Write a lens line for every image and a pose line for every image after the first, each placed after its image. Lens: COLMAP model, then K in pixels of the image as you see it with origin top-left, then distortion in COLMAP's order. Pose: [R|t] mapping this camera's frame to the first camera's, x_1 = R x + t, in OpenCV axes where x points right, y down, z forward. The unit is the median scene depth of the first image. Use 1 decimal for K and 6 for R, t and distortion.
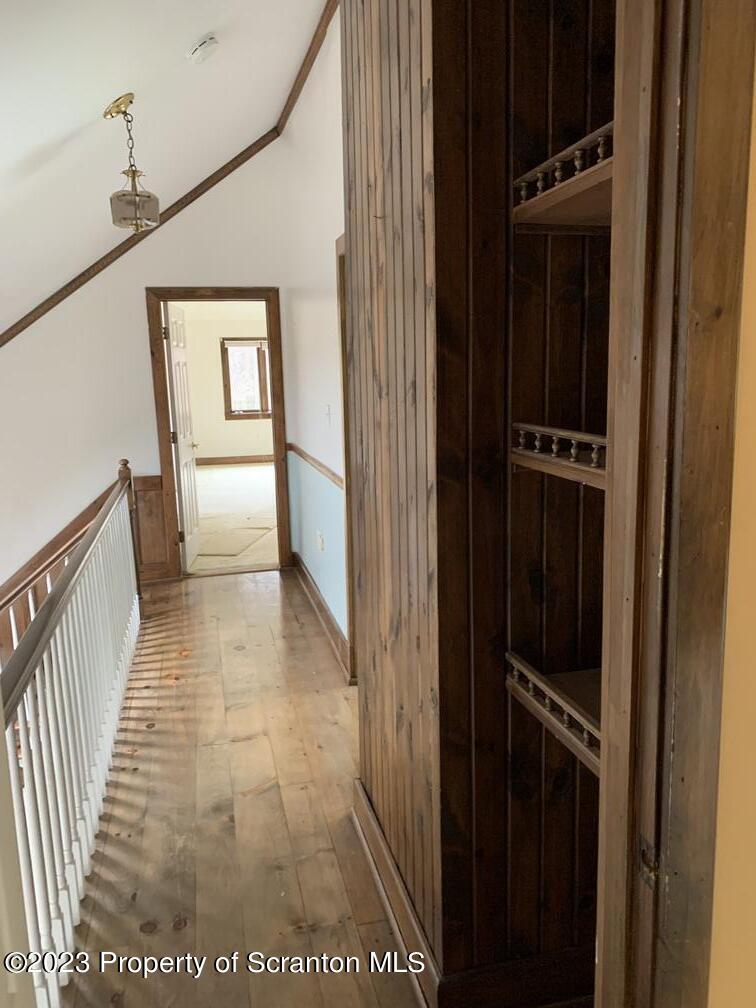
lens RADIAL K [[762.3, 0, 378.0], [0, 762.3, 504.0], [0, 0, 1]] dist [0.093245, -0.159941]
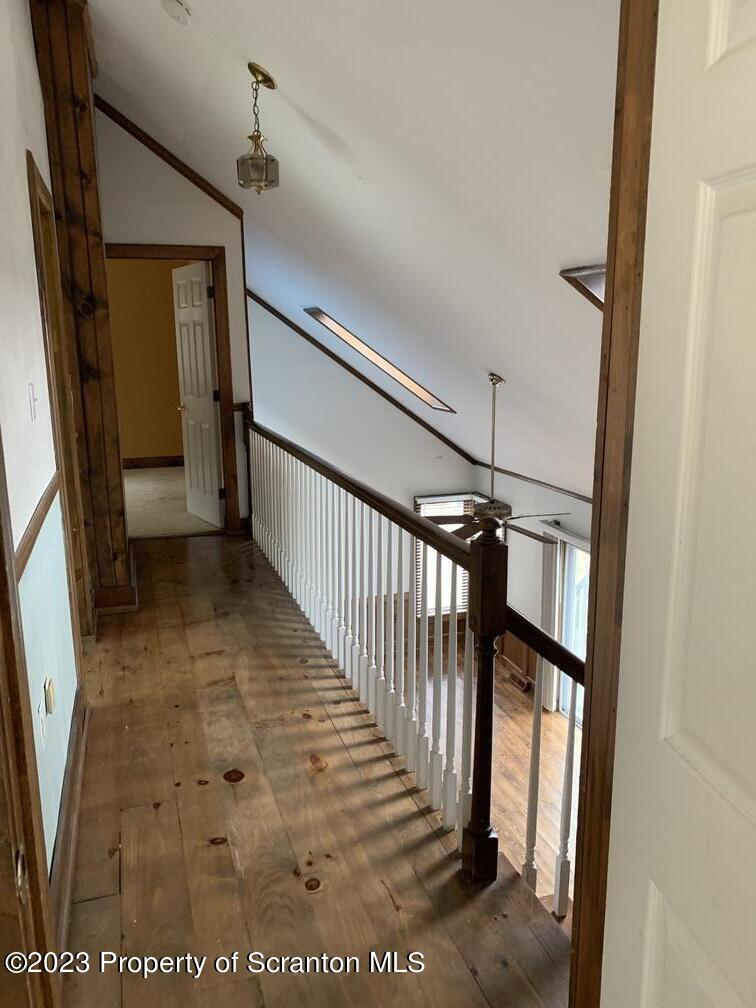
lens RADIAL K [[763.4, 0, 378.0], [0, 763.4, 504.0], [0, 0, 1]] dist [0.080108, -0.119606]
pose [[-0.996118, 0.052714, -0.070498, -0.321569], [0.021725, 0.923313, 0.383433, -0.297431], [0.085304, 0.380413, -0.920874, 1.821951]]
